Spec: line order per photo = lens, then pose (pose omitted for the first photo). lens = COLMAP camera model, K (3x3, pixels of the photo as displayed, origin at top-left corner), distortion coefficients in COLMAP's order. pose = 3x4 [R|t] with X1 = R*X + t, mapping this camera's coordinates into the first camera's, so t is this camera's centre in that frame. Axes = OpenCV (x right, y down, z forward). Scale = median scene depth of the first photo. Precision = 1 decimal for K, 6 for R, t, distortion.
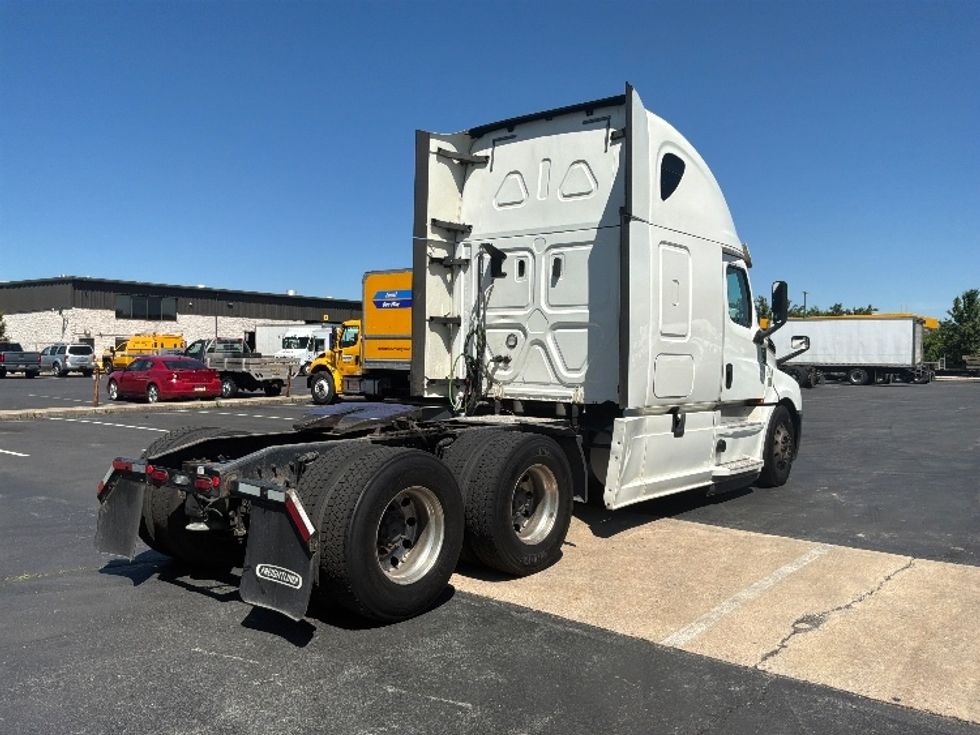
lens RADIAL K [[807.4, 0, 490.0], [0, 807.4, 367.5], [0, 0, 1]] dist [0.142108, -0.300735]
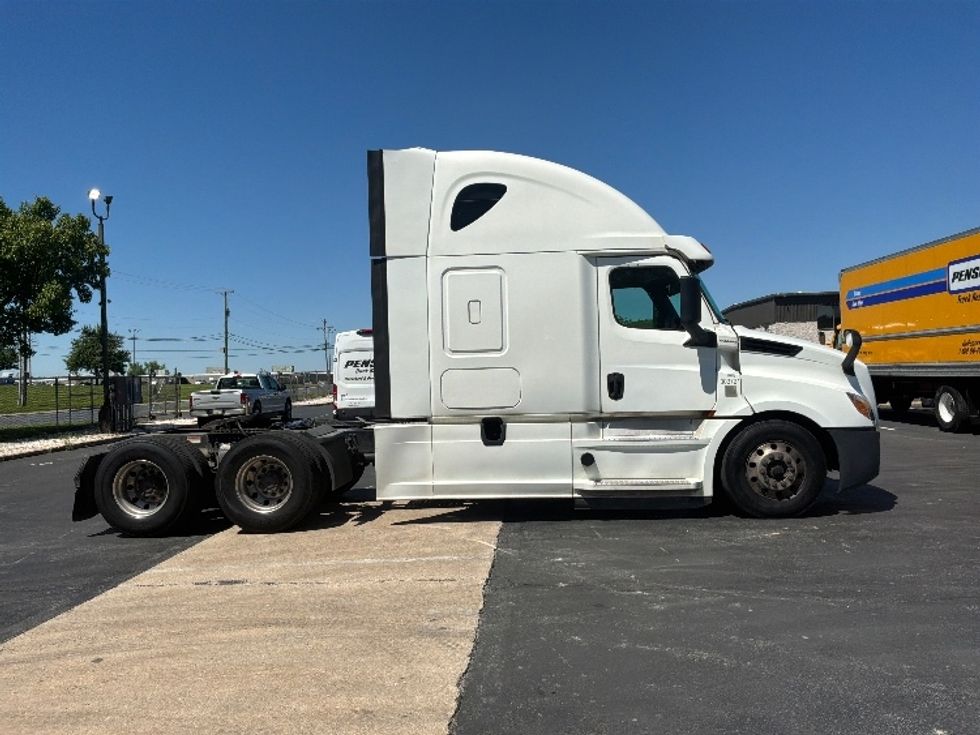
lens RADIAL K [[807.4, 0, 490.0], [0, 807.4, 367.5], [0, 0, 1]] dist [0.142108, -0.300735]
pose [[0.579363, -0.031962, -0.814443, 1.187152], [0.025663, 0.999451, -0.020967, 0.005757], [0.814666, -0.008754, 0.579865, 0.414517]]
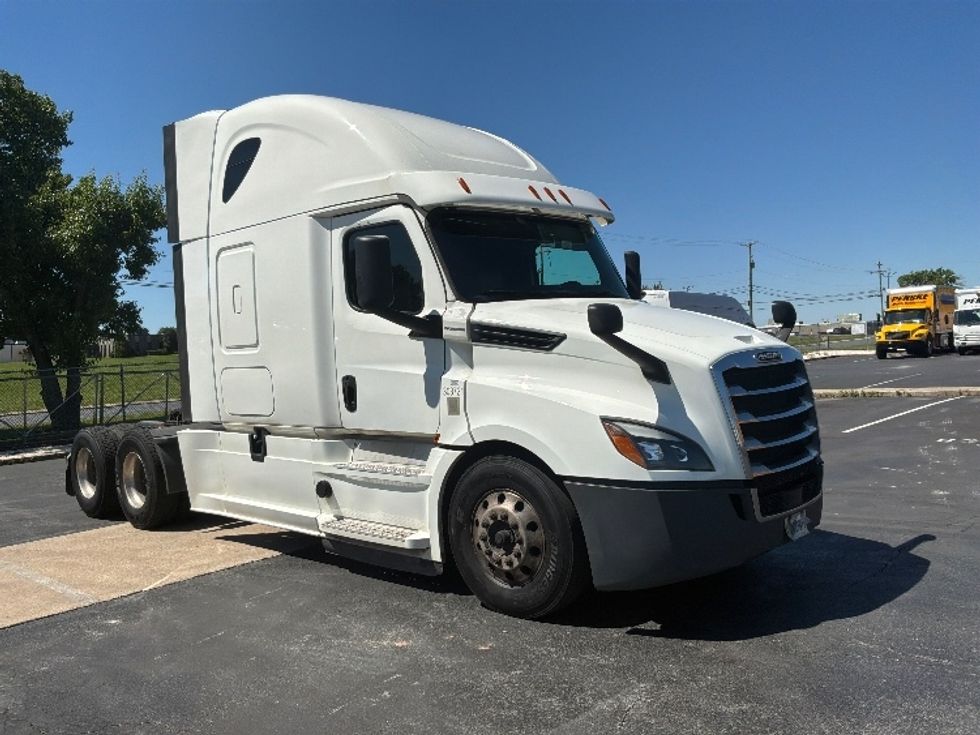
lens RADIAL K [[807.4, 0, 490.0], [0, 807.4, 367.5], [0, 0, 1]] dist [0.142108, -0.300735]
pose [[-0.073749, 0.019514, -0.997086, 1.180023], [0.039195, 0.999093, 0.016655, -0.022176], [0.996506, -0.037852, -0.074447, 1.429153]]
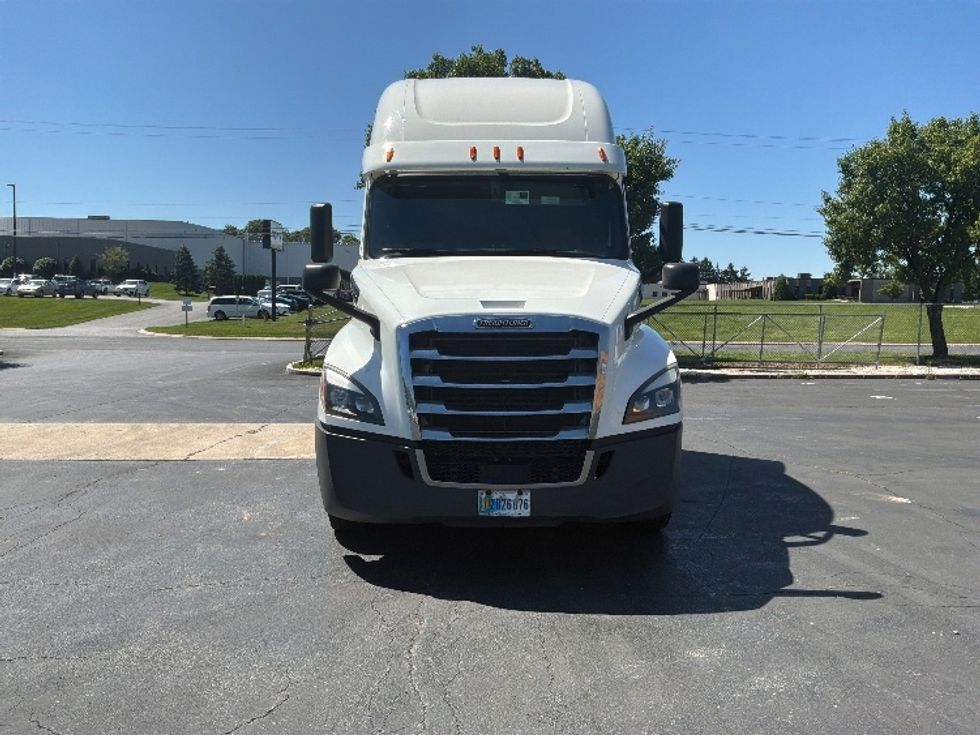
lens RADIAL K [[807.4, 0, 490.0], [0, 807.4, 367.5], [0, 0, 1]] dist [0.142108, -0.300735]
pose [[-0.776408, 0.034654, -0.629278, 0.900848], [-0.016197, 0.997060, 0.074891, -0.023779], [0.630023, 0.068338, -0.773564, 2.085271]]
